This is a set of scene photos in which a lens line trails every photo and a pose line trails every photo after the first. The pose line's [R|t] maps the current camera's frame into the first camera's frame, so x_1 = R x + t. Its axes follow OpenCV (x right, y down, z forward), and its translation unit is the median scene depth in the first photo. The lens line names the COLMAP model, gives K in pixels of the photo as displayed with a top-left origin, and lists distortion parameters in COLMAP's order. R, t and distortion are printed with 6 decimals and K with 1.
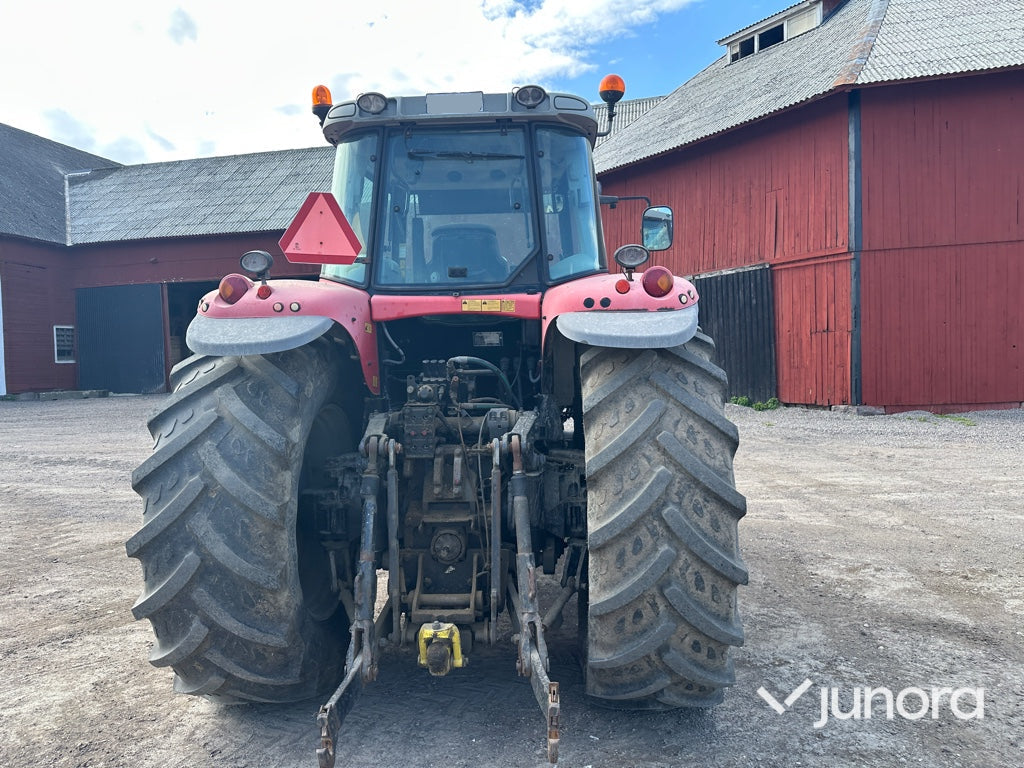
lens RADIAL K [[717.3, 0, 520.9], [0, 717.3, 389.6], [0, 0, 1]] dist [0.038986, -0.046442]
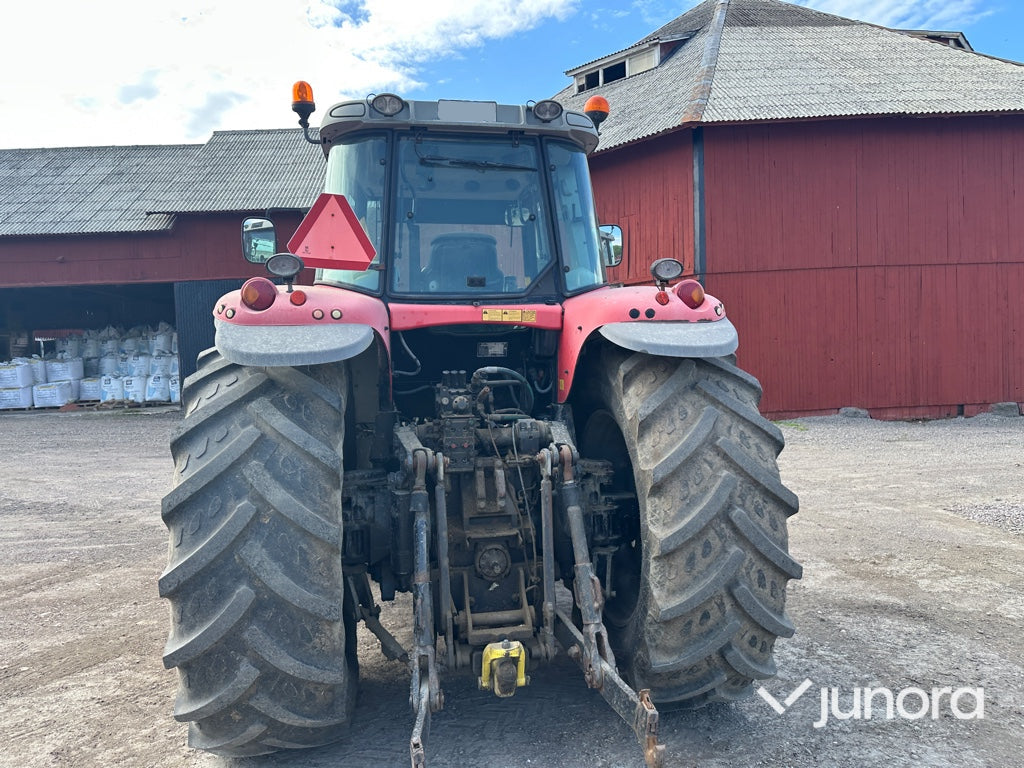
lens RADIAL K [[717.3, 0, 521.3], [0, 717.3, 382.8], [0, 0, 1]] dist [0.038986, -0.046442]
pose [[0.973198, -0.008286, 0.229821, -0.275969], [0.015187, 0.999485, -0.028279, 0.004023], [-0.229468, 0.031011, 0.972822, 0.038892]]
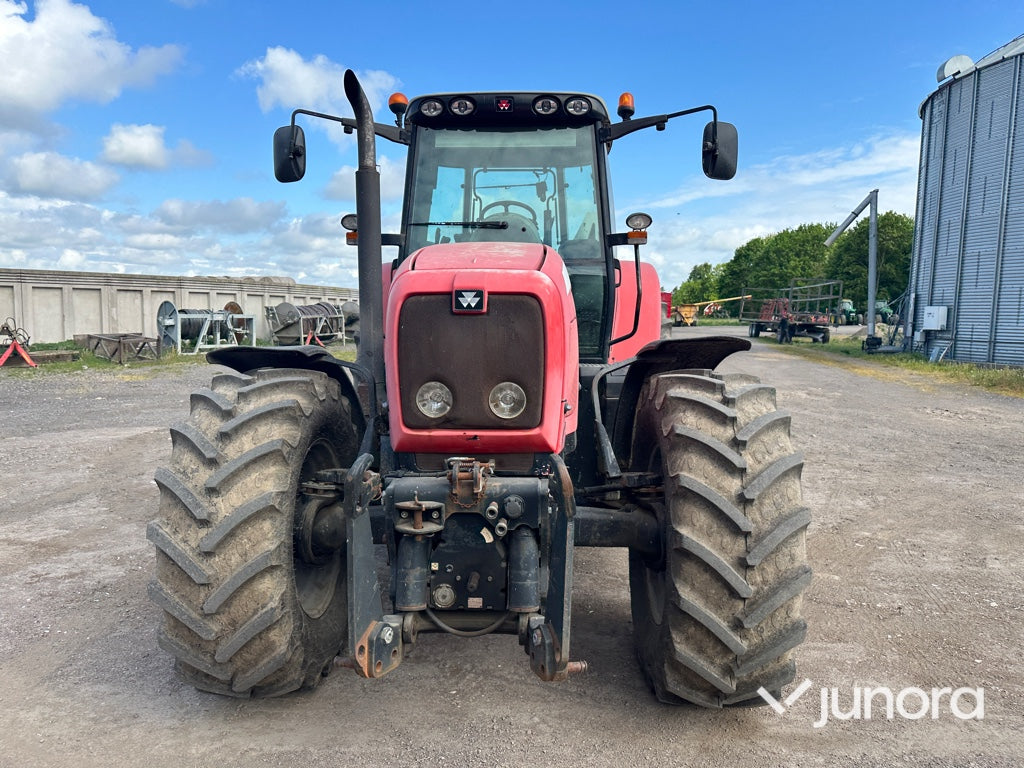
lens RADIAL K [[717.3, 0, 513.7], [0, 717.3, 404.1], [0, 0, 1]] dist [0.038986, -0.046442]
pose [[-0.999871, 0.015228, 0.005199, -0.097613], [0.015906, 0.984241, 0.176115, -0.138213], [-0.002435, 0.176175, -0.984356, 2.937357]]
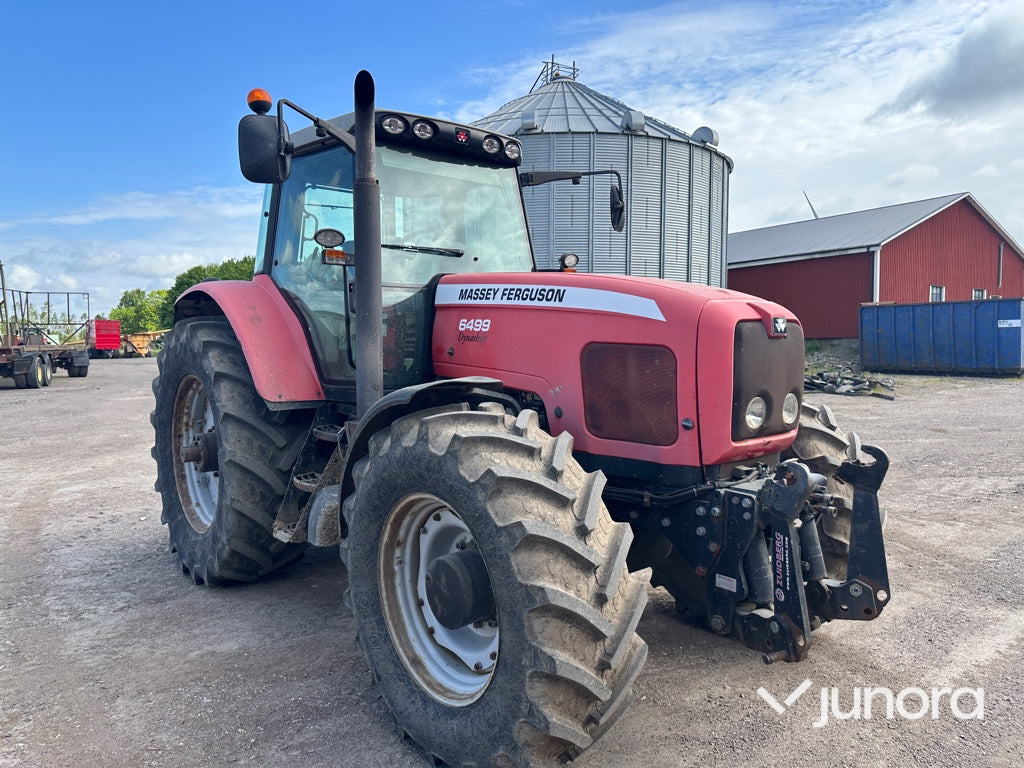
lens RADIAL K [[717.3, 0, 515.7], [0, 717.3, 392.5], [0, 0, 1]] dist [0.038986, -0.046442]
pose [[-0.735430, 0.075402, -0.673393, 0.763913], [-0.010585, 0.992390, 0.122681, -0.138561], [0.677519, 0.097351, -0.729035, 2.635925]]
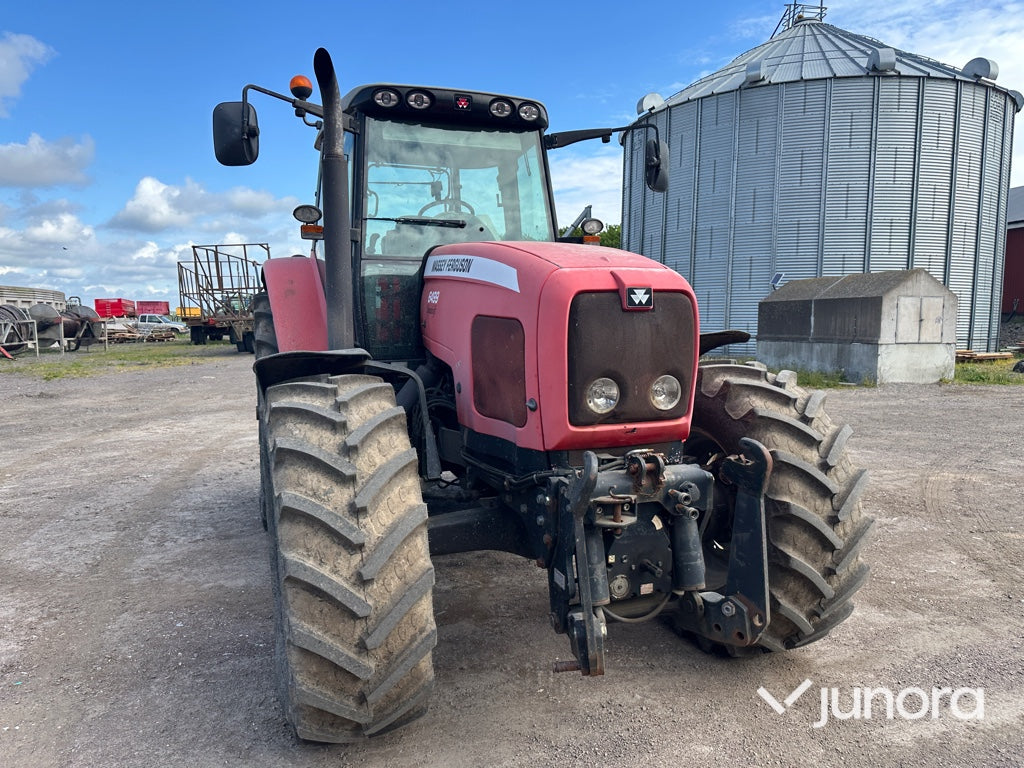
lens RADIAL K [[717.3, 0, 515.9], [0, 717.3, 402.8], [0, 0, 1]] dist [0.038986, -0.046442]
pose [[-0.921698, 0.071220, -0.381314, 0.358110], [0.003662, 0.984555, 0.175040, -0.137913], [0.387891, 0.159938, -0.907723, 2.857153]]
